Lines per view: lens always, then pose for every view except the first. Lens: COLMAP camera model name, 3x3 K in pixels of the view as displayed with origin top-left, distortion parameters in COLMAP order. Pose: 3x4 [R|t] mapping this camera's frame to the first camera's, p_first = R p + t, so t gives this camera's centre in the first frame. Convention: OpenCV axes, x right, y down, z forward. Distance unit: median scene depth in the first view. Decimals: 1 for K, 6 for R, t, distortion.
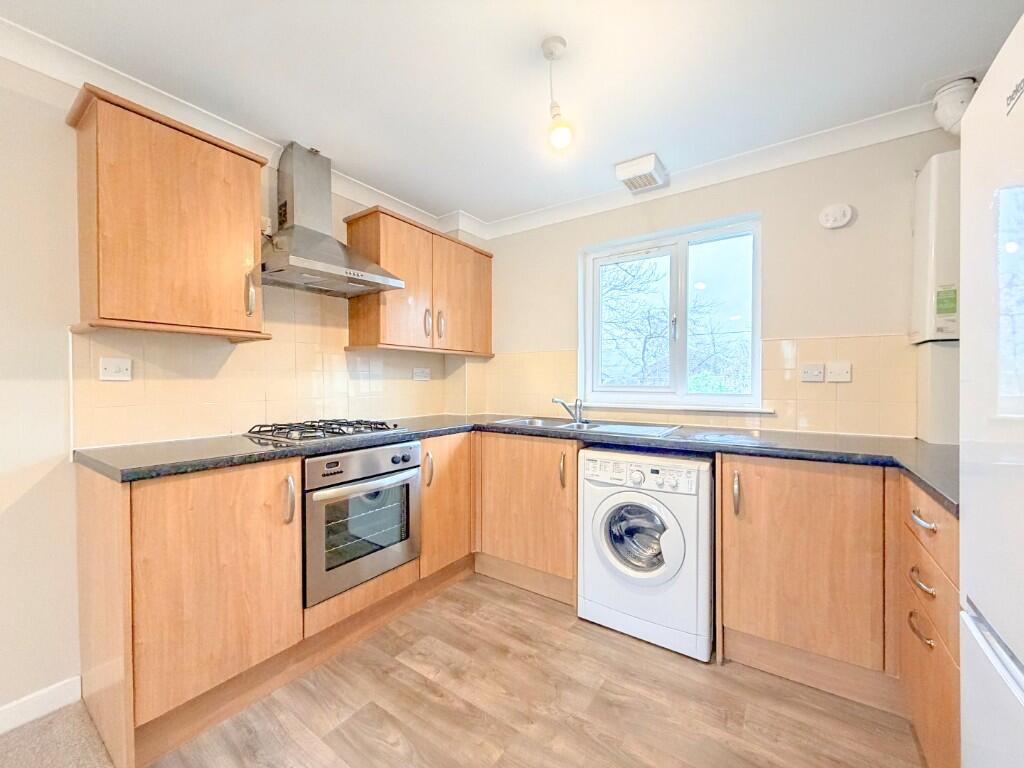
lens RADIAL K [[408.2, 0, 509.5], [0, 408.2, 384.9], [0, 0, 1]] dist [-0.000044, 0.000108]
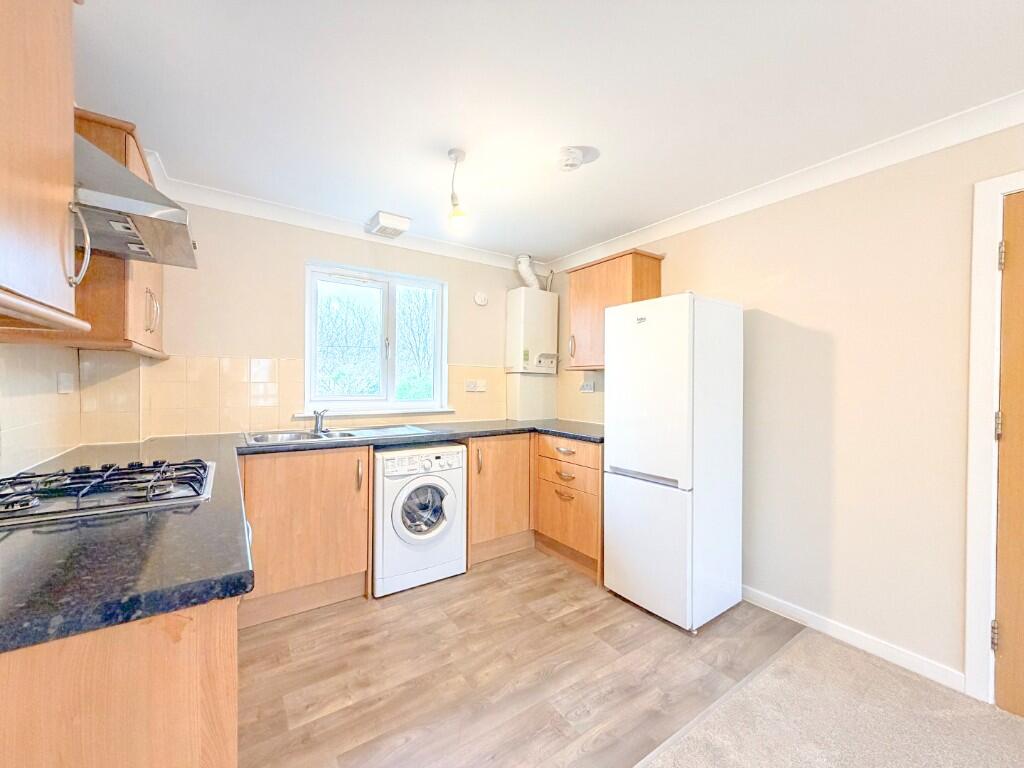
lens RADIAL K [[408.2, 0, 509.5], [0, 408.2, 384.9], [0, 0, 1]] dist [-0.000044, 0.000108]
pose [[0.352062, 0.001097, 0.935976, -0.877141], [-0.003022, 0.999995, -0.000035, -0.039636], [-0.935972, -0.002816, 0.352064, 0.274527]]
